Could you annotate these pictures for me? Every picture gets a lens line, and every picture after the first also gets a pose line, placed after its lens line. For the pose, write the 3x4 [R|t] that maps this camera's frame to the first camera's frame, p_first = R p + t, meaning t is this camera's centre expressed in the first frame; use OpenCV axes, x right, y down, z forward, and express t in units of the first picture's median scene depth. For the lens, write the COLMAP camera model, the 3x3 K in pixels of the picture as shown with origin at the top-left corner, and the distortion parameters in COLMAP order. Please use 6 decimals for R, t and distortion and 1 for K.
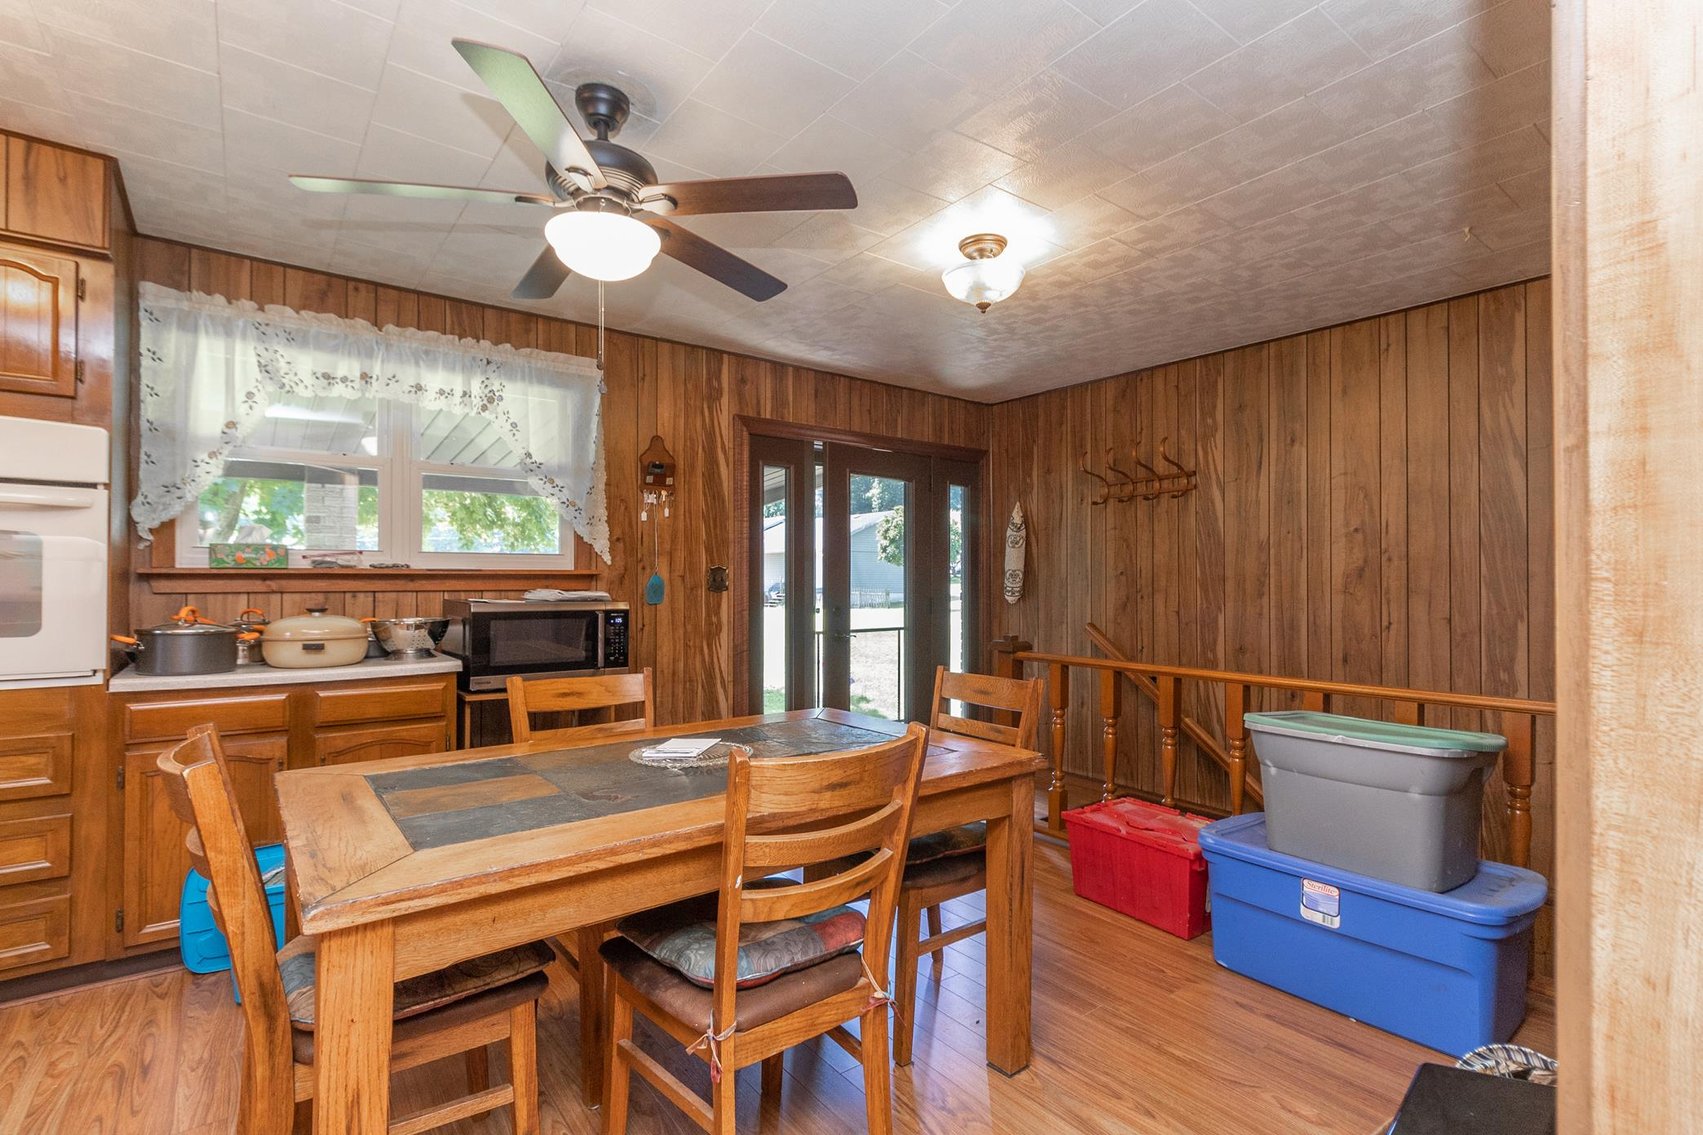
lens RADIAL K [[785.7, 0, 856.0], [0, 785.7, 575.5], [0, 0, 1]] dist [0.001739, 0.000418]
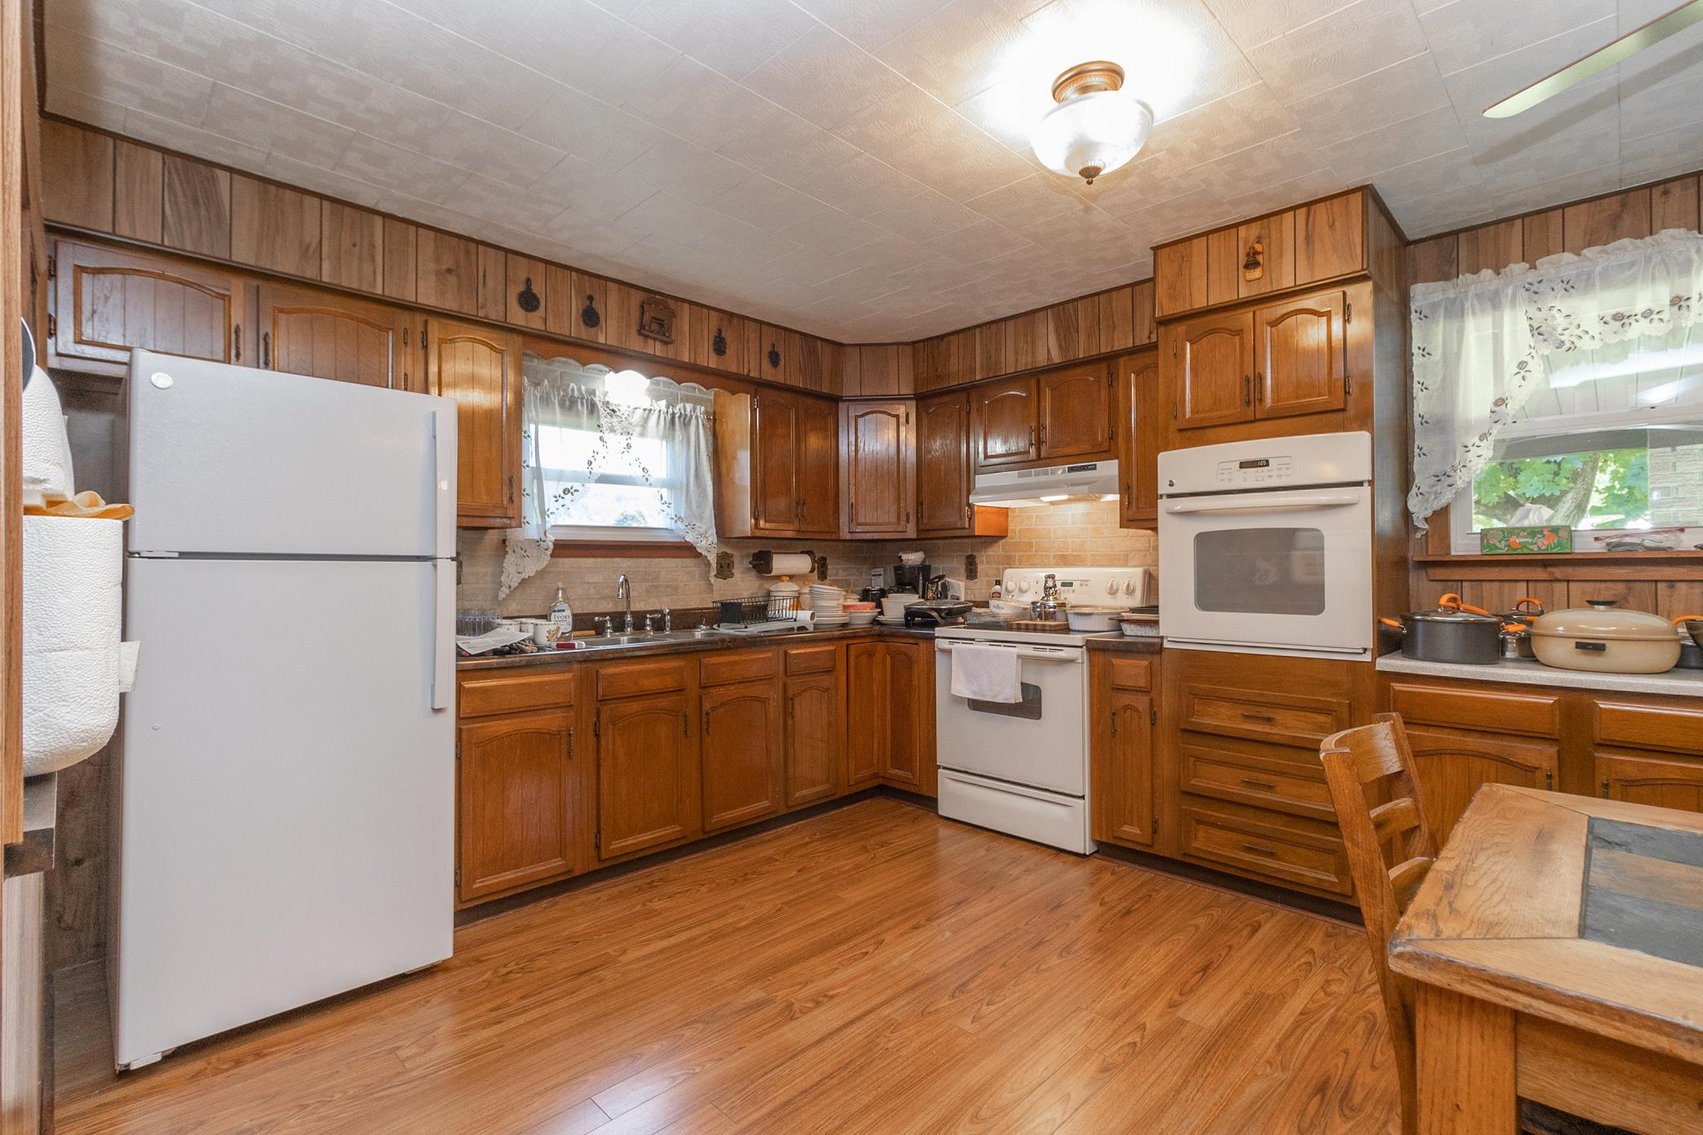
lens RADIAL K [[779.2, 0, 832.6], [0, 779.2, 558.9], [0, 0, 1]] dist [0.002162, 0.000901]
pose [[0.117845, -0.015690, -0.992908, 0.036457], [0.012597, 0.999818, -0.014305, -0.000335], [0.992952, -0.010822, 0.118021, 0.094744]]
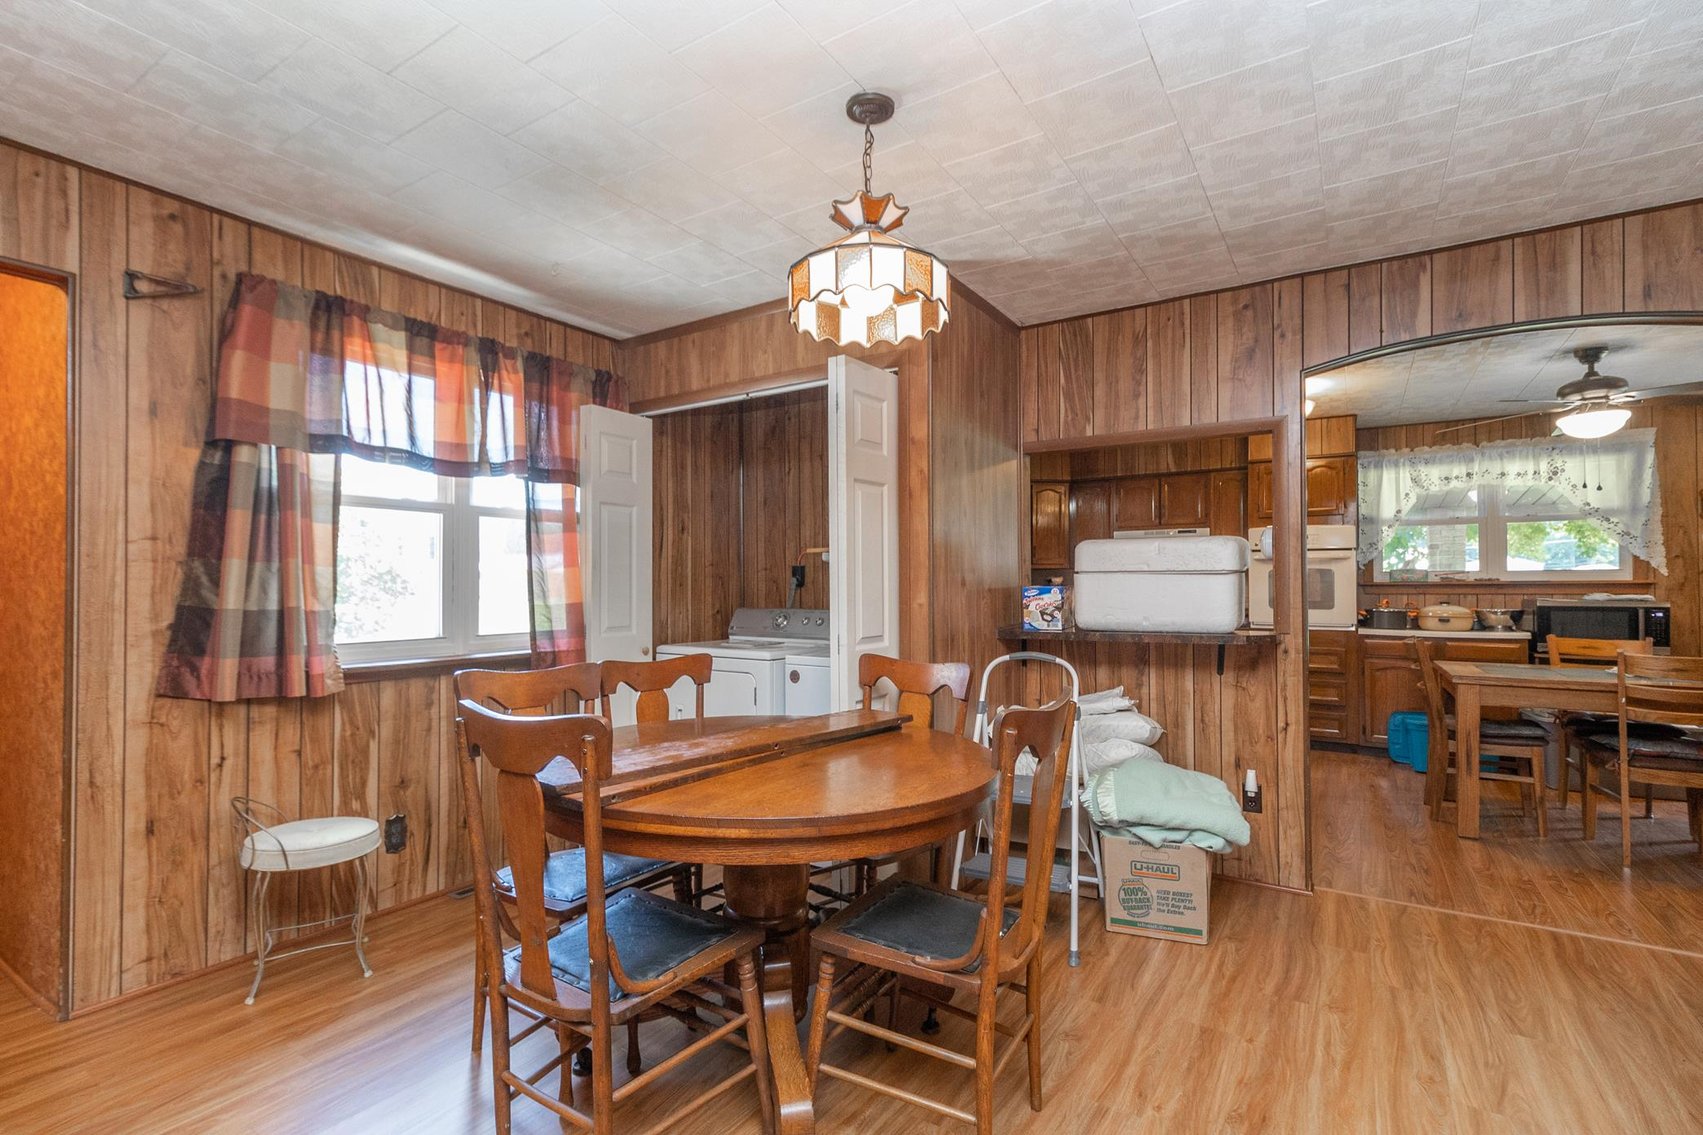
lens RADIAL K [[785.7, 0, 856.0], [0, 785.7, 575.5], [0, 0, 1]] dist [0.001739, 0.000418]
pose [[0.338476, -0.017554, -0.940811, 0.645237], [0.007029, 0.999845, -0.016127, -0.002865], [0.940949, -0.001154, 0.338547, -1.015752]]
